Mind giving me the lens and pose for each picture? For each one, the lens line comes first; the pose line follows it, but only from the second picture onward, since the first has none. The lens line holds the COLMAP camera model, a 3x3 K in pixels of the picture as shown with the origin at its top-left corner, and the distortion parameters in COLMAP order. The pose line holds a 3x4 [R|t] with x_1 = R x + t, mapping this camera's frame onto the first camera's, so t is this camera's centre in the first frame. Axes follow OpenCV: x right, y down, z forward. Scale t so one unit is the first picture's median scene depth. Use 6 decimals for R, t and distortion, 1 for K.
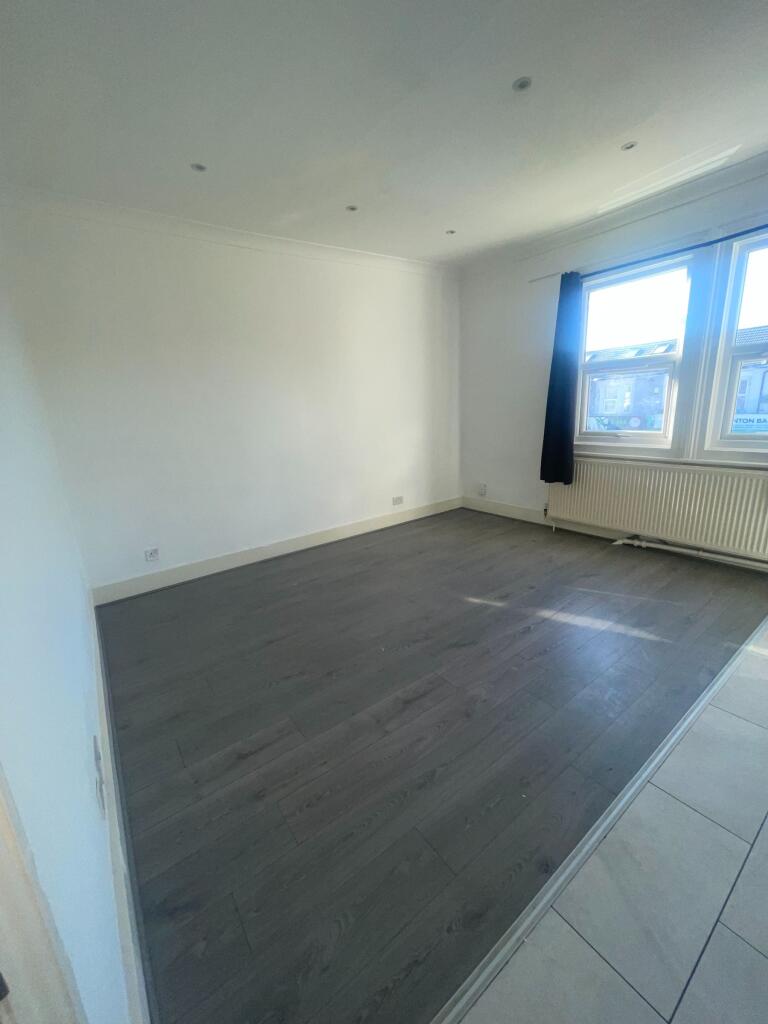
lens RADIAL K [[413.7, 0, 382.8], [0, 413.7, 509.4], [0, 0, 1]] dist [-0.000542, -0.000004]
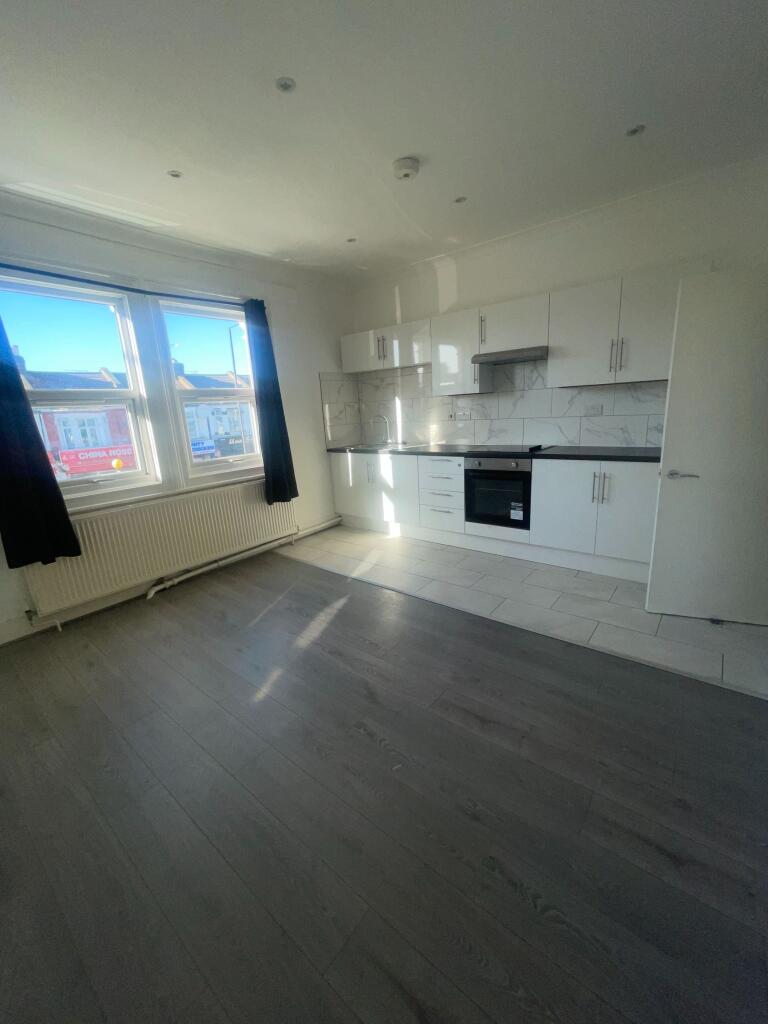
lens RADIAL K [[413.7, 0, 382.8], [0, 413.7, 509.4], [0, 0, 1]] dist [-0.000542, -0.000004]
pose [[-0.250810, -0.165274, 0.953823, -0.421239], [0.303837, 0.922086, 0.239669, -0.168625], [-0.919118, 0.349918, -0.181052, 0.719470]]
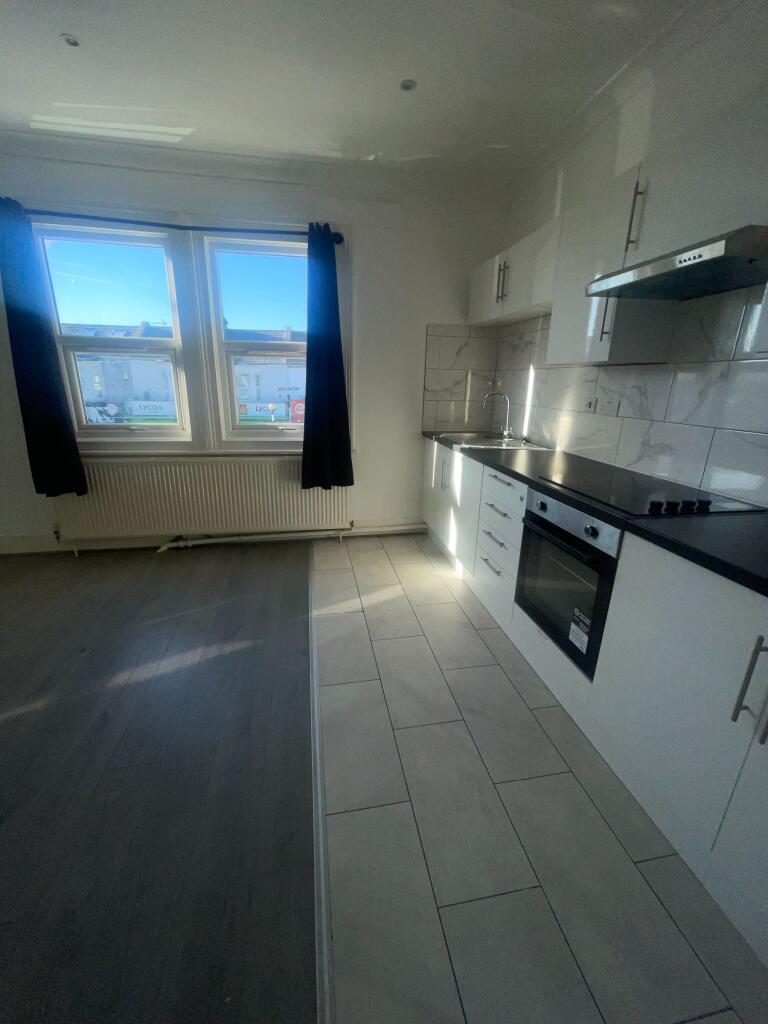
lens RADIAL K [[413.7, 0, 382.8], [0, 413.7, 509.4], [0, 0, 1]] dist [-0.000542, -0.000004]
pose [[0.439528, -0.208248, 0.873755, 0.015882], [0.178519, 0.973600, 0.142243, -0.050512], [-0.880310, 0.093462, 0.465101, 0.176345]]
